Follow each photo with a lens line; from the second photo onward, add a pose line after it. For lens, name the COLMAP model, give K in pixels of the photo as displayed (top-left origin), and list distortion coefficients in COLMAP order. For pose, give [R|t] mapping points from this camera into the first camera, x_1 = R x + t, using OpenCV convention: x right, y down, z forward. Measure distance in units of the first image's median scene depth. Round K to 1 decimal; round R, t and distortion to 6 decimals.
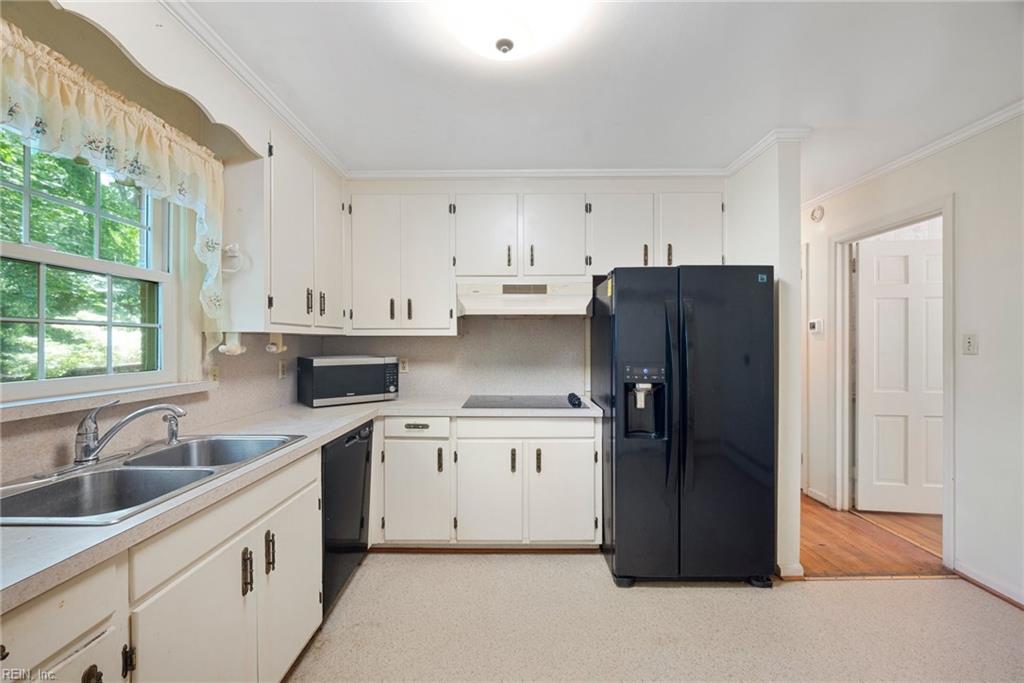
lens RADIAL K [[402.4, 0, 512.1], [0, 402.4, 342.1], [0, 0, 1]] dist [0.001717, -0.000429]
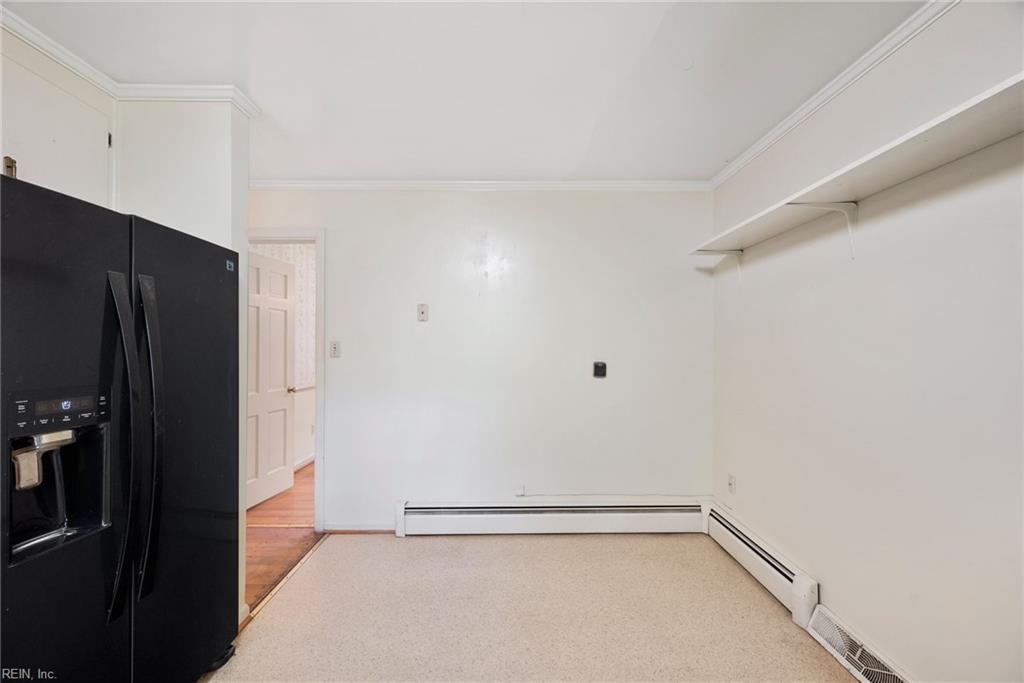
lens RADIAL K [[402.4, 0, 506.4], [0, 402.4, 346.5], [0, 0, 1]] dist [0.001717, -0.000429]
pose [[0.000481, 0.005381, 0.999985, -0.142984], [-0.001085, 0.999985, -0.005380, 0.001862], [-0.999999, -0.001082, 0.000487, 0.412775]]
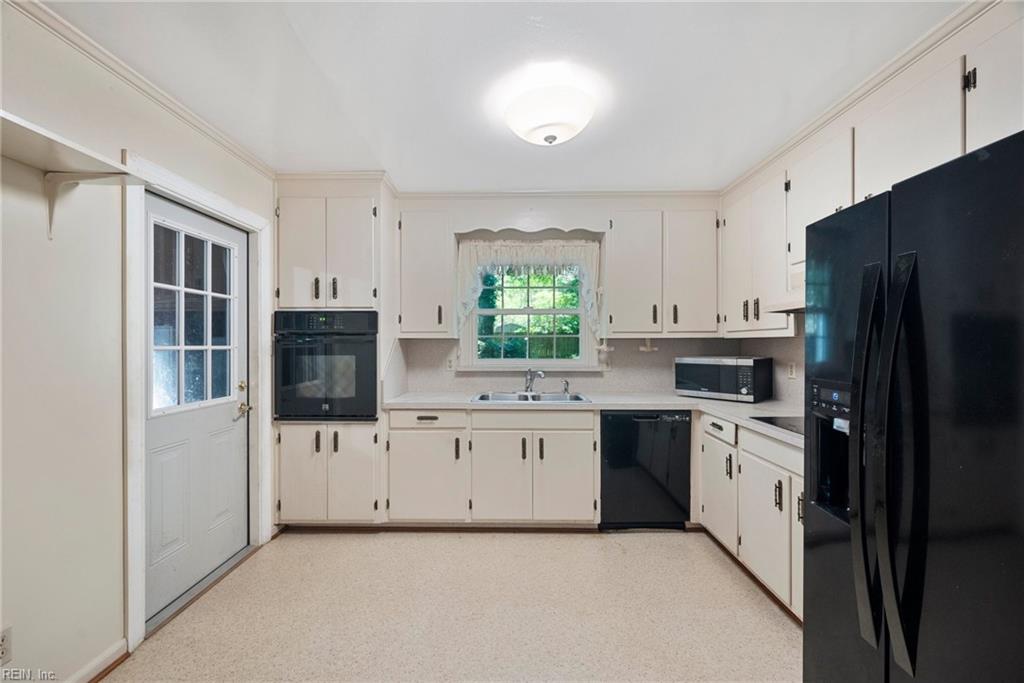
lens RADIAL K [[402.4, 0, 513.7], [0, 402.4, 343.1], [0, 0, 1]] dist [0.001717, -0.000429]
pose [[-0.002703, -0.000930, -0.999996, 0.801427], [0.001895, 0.999998, -0.000935, -0.002915], [0.999995, -0.001898, -0.002701, 0.491344]]
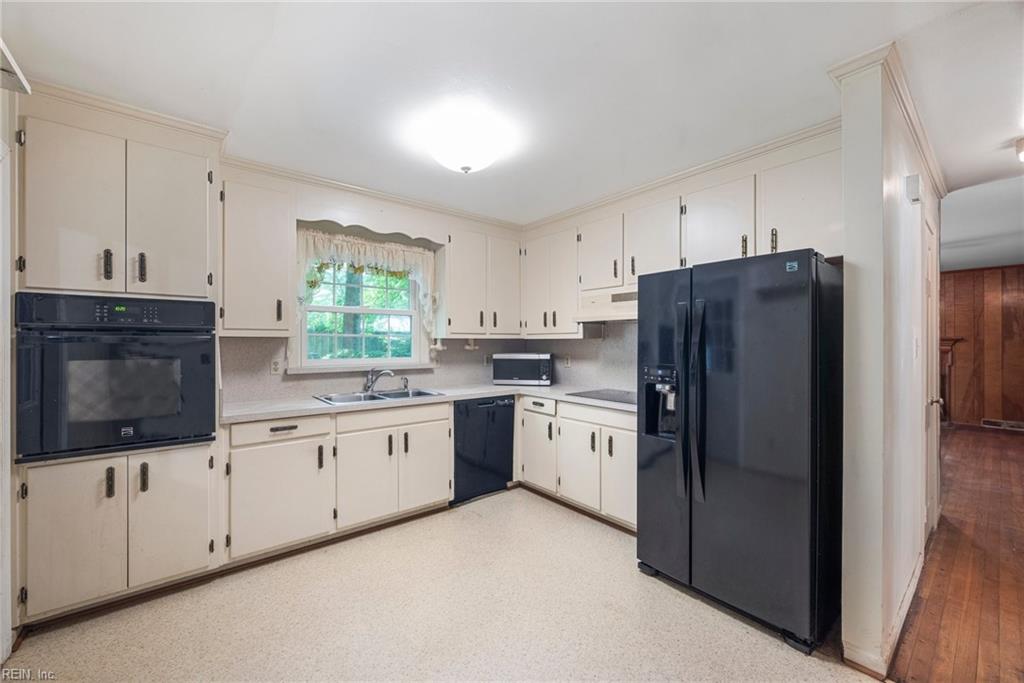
lens RADIAL K [[402.4, 0, 512.6], [0, 402.4, 341.3], [0, 0, 1]] dist [0.001717, -0.000429]
pose [[0.637276, -0.002222, -0.770632, 0.793356], [0.000416, 0.999997, -0.002539, -0.004888], [0.770636, 0.001298, 0.637275, 0.042065]]
